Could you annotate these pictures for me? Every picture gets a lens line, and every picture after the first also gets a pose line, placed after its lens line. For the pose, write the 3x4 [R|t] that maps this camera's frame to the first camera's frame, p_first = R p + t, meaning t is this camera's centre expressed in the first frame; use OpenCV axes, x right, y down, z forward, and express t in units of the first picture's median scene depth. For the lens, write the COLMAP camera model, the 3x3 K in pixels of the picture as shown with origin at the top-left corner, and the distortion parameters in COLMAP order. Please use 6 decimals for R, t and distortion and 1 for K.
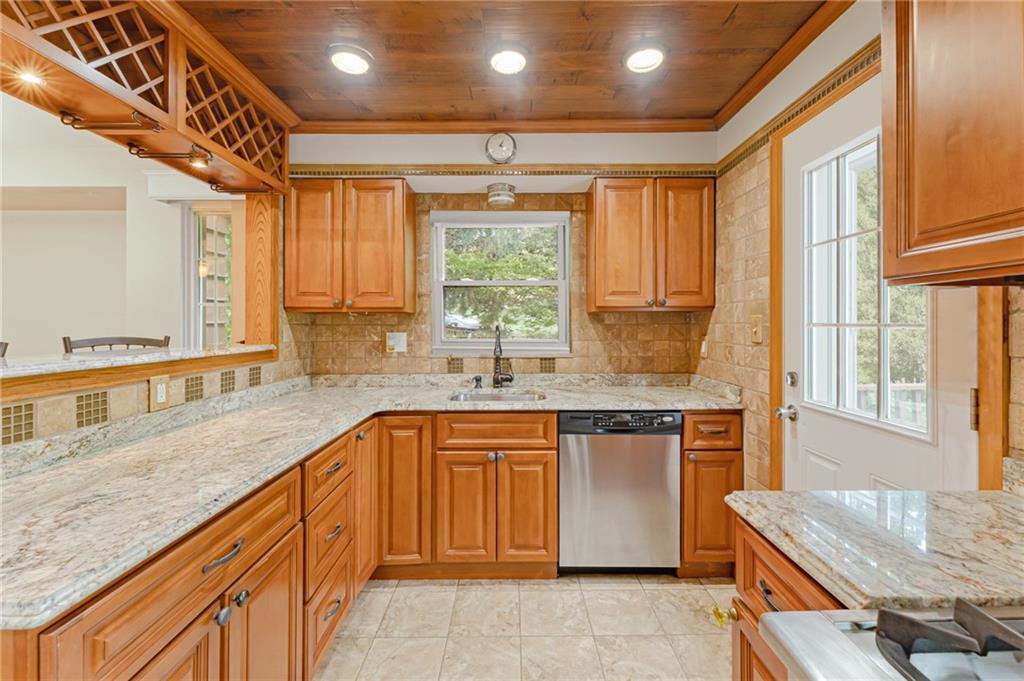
lens RADIAL K [[420.3, 0, 515.8], [0, 420.3, 321.7], [0, 0, 1]] dist [-0.001461, -0.000171]
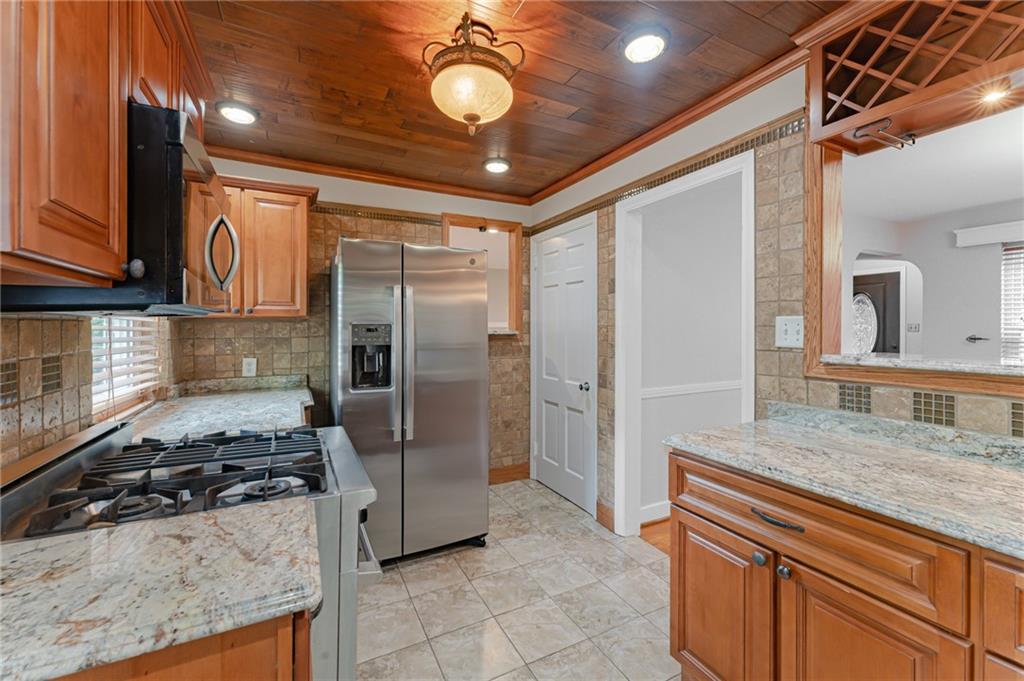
lens RADIAL K [[420.3, 0, 510.5], [0, 420.3, 335.0], [0, 0, 1]] dist [-0.001461, -0.000171]
pose [[-0.898769, 0.016508, -0.438111, 0.421859], [0.015523, 0.999863, 0.005831, 0.003241], [0.438147, -0.001560, -0.898902, 1.480943]]
